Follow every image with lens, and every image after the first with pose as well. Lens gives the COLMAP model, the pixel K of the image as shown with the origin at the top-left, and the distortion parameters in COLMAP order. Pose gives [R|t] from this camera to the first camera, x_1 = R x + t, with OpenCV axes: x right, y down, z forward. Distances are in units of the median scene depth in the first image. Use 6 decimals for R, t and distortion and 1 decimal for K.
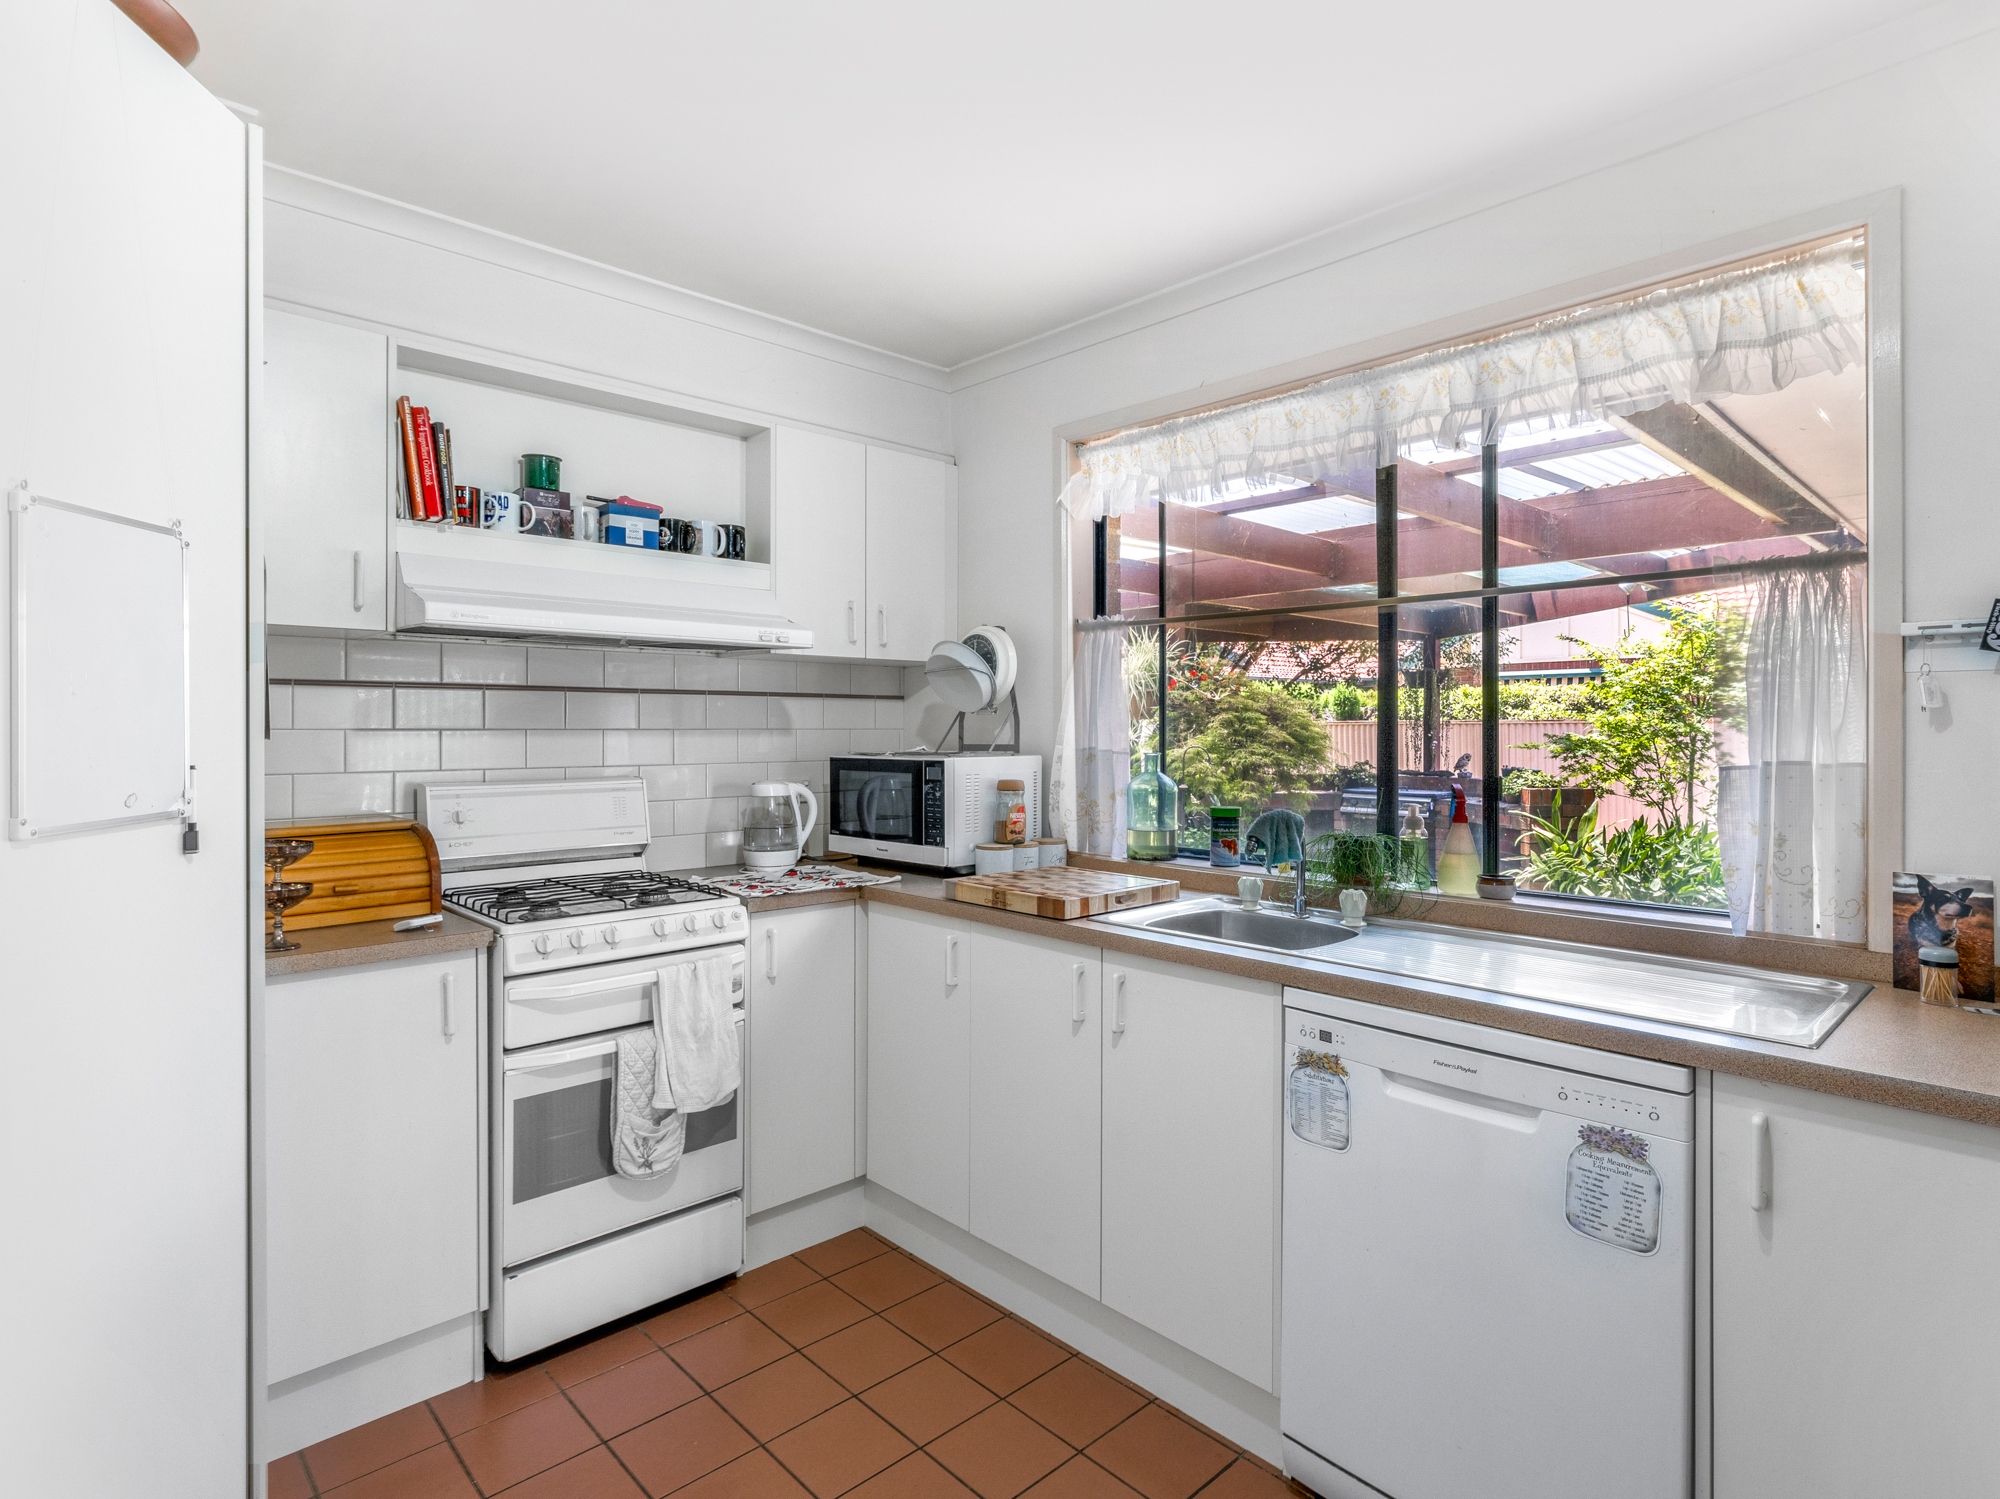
lens RADIAL K [[1050.7, 0, 1002.2], [0, 1050.7, 724.2], [0, 0, 1]] dist [-0.003609, -0.000517]
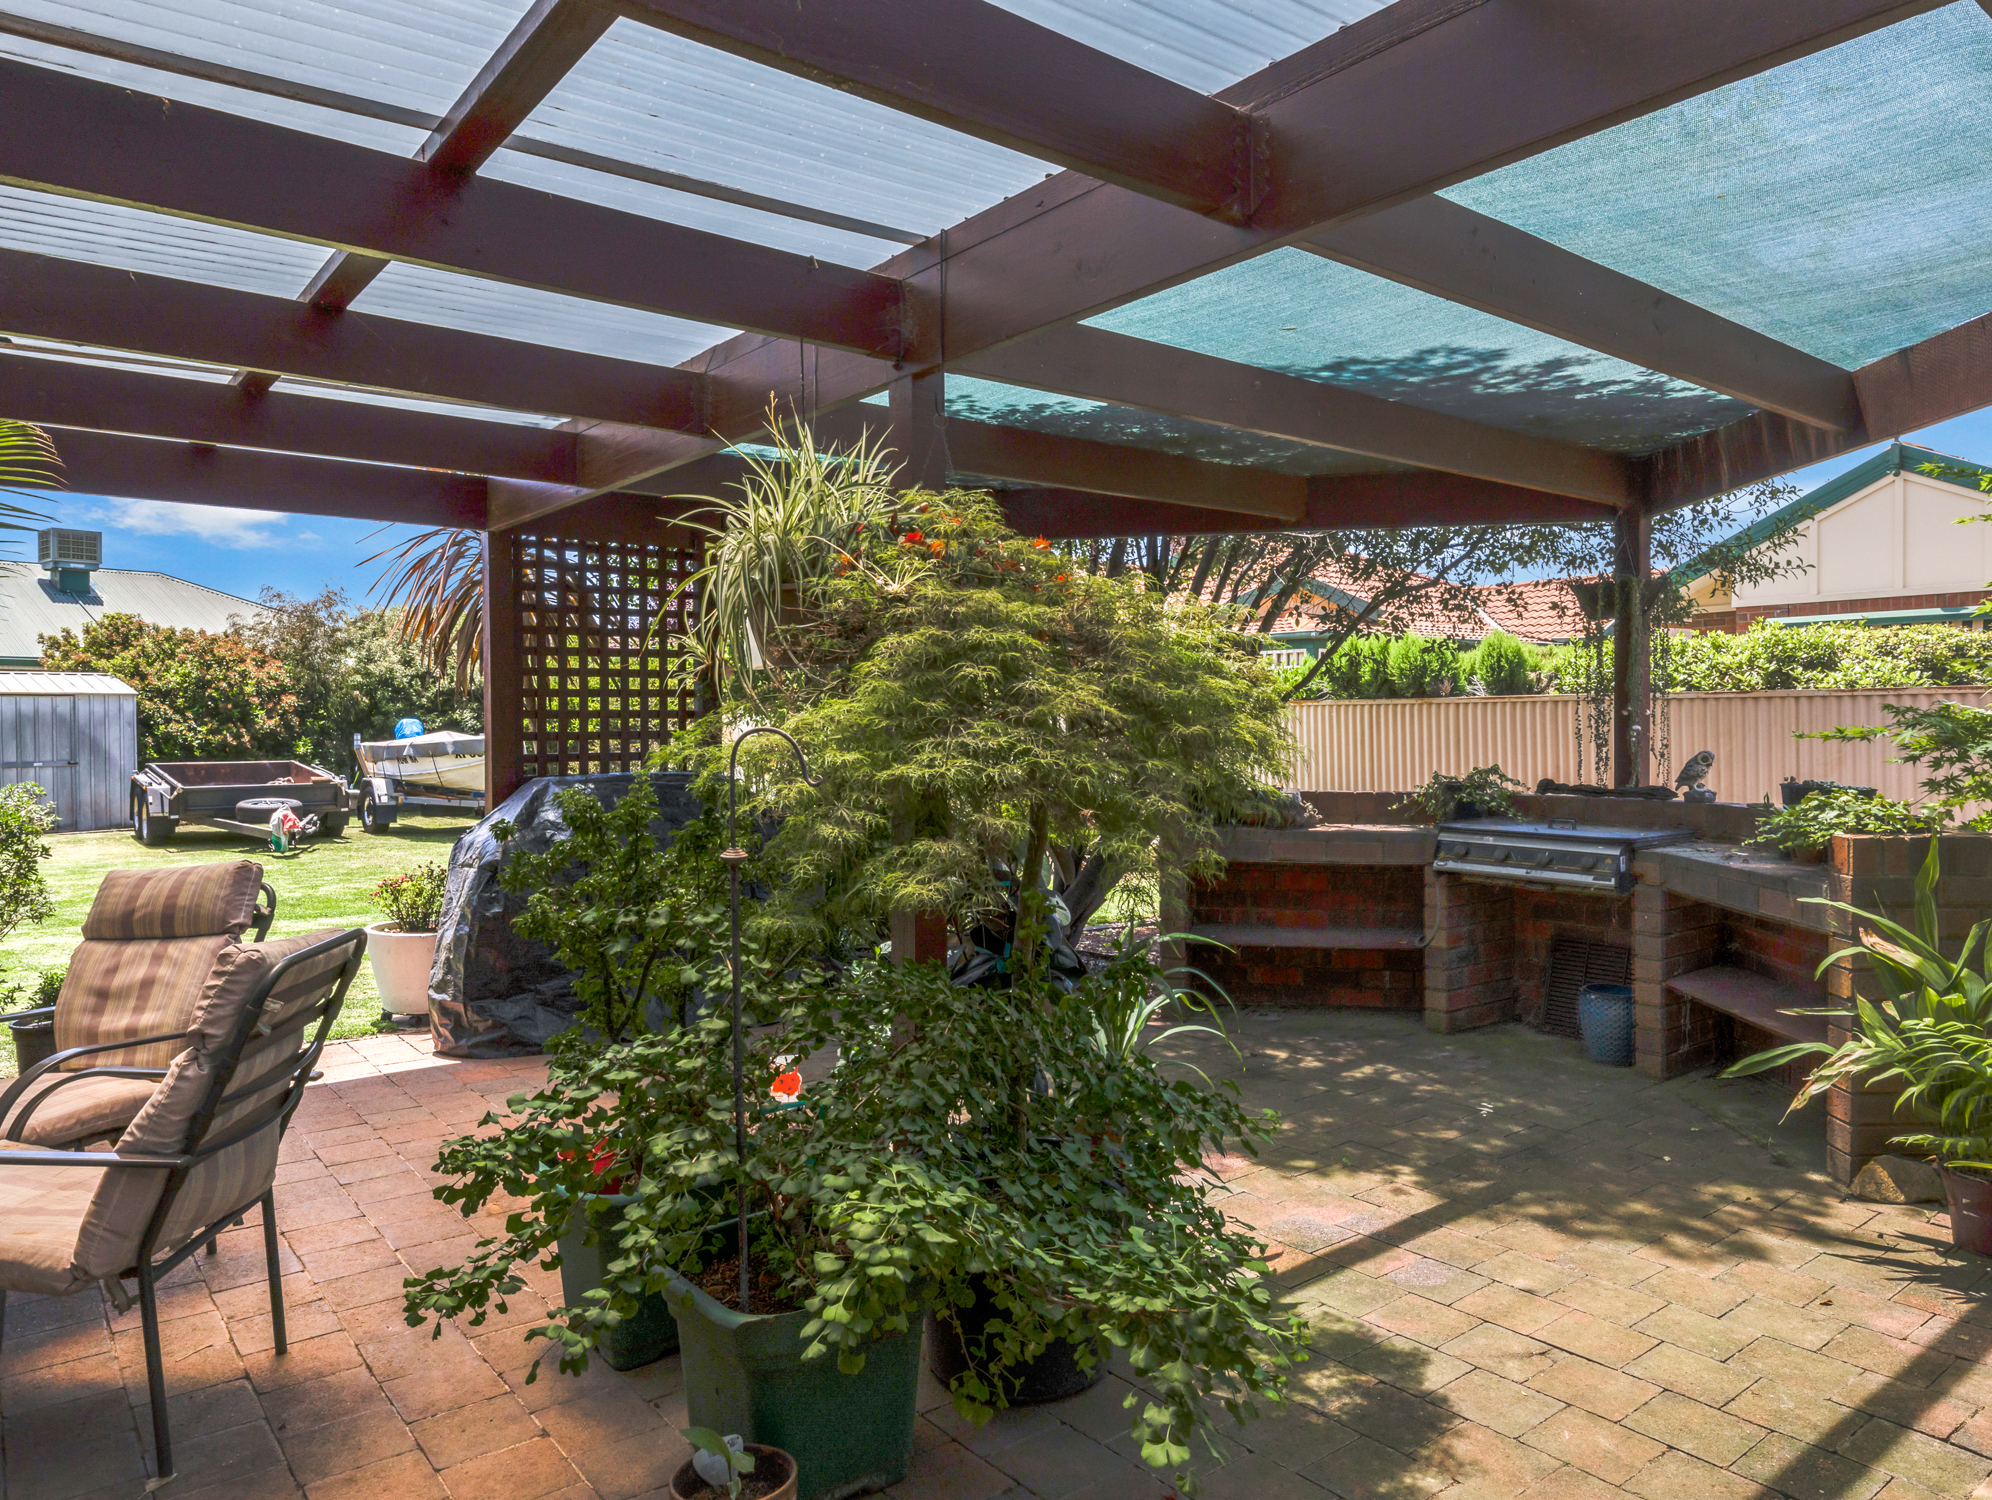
lens RADIAL K [[1318.6, 0, 996.0], [0, 1318.6, 750.0], [0, 0, 1]] dist [0.003962, 0.000478]
pose [[0.995650, -0.001379, -0.093161, 0.295117], [0.003858, 0.999643, 0.026437, 0.017067], [0.093091, -0.026682, 0.995300, 0.620161]]
